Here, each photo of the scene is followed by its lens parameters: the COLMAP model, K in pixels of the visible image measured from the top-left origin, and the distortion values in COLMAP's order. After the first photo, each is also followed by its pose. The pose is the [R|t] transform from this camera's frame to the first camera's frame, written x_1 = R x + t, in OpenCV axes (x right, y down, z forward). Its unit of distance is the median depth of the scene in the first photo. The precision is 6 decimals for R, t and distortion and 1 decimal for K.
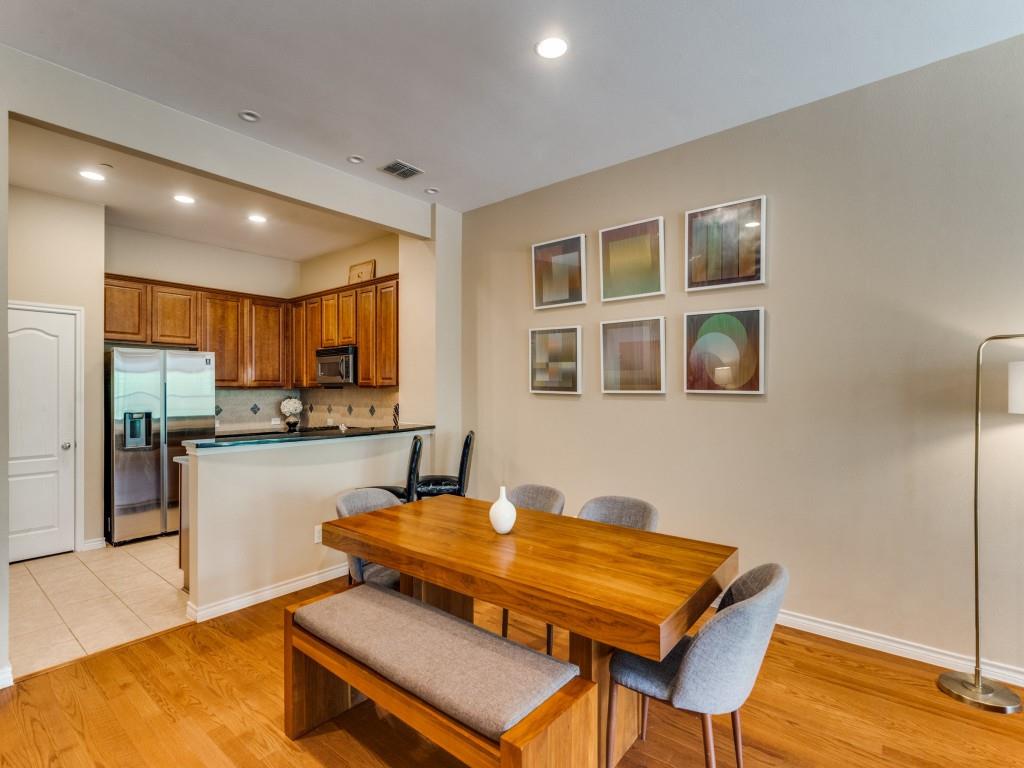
lens RADIAL K [[481.4, 0, 513.6], [0, 481.4, 389.0], [0, 0, 1]] dist [0.001786, 0.000303]
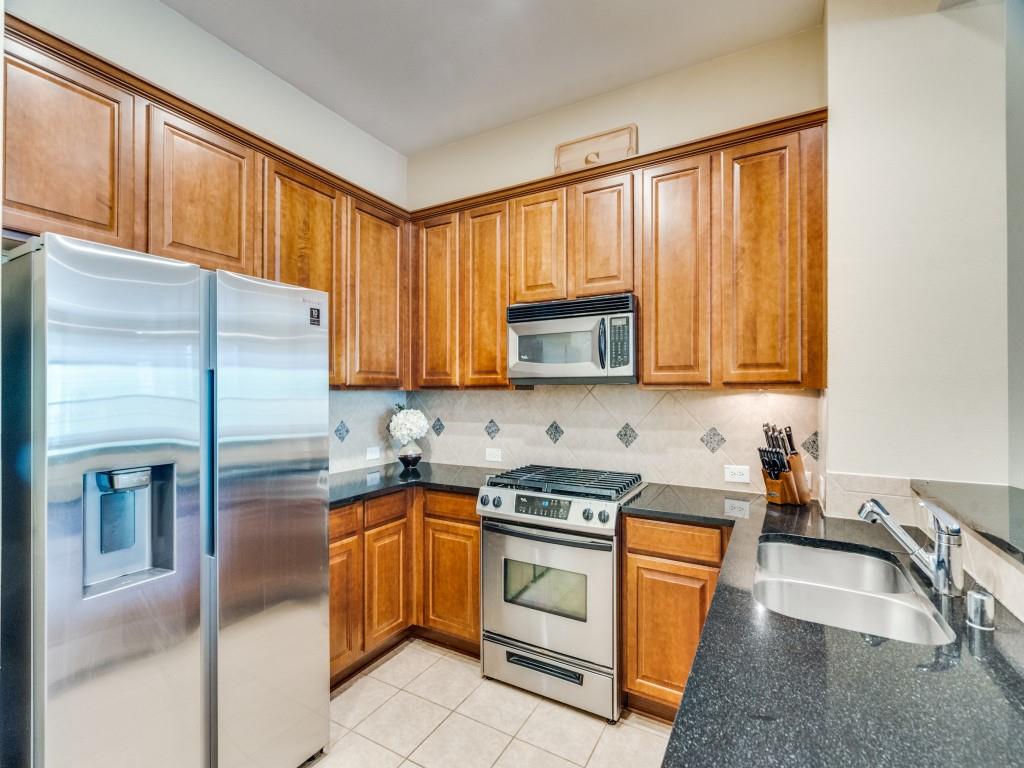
lens RADIAL K [[463.5, 0, 509.1], [0, 463.5, 390.6], [0, 0, 1]] dist [-0.002273, 0.000575]
pose [[0.988574, 0.002564, 0.150713, -0.516735], [-0.001924, 0.999989, -0.004391, 0.002541], [-0.150722, 0.004051, 0.988568, 0.595966]]
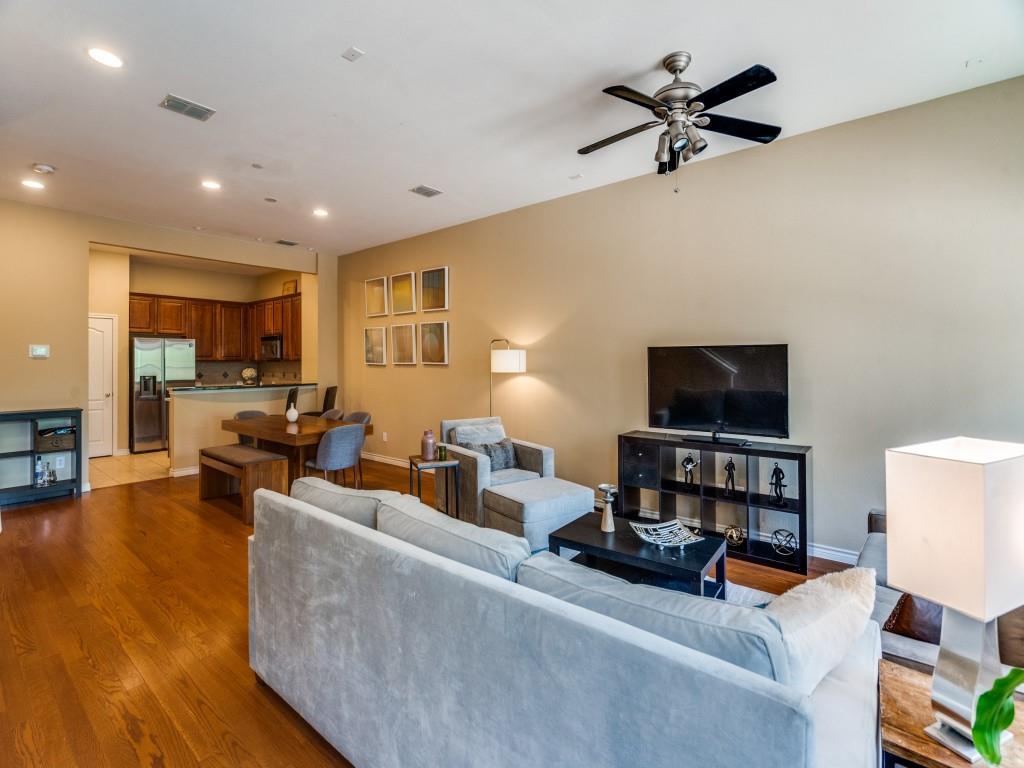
lens RADIAL K [[465.9, 0, 502.4], [0, 465.9, 357.5], [0, 0, 1]] dist [-0.000833, -0.000071]
pose [[0.999754, -0.001474, -0.022123, 0.436076], [0.001336, 0.999980, -0.006224, -0.004051], [0.022131, 0.006193, 0.999736, -0.529521]]
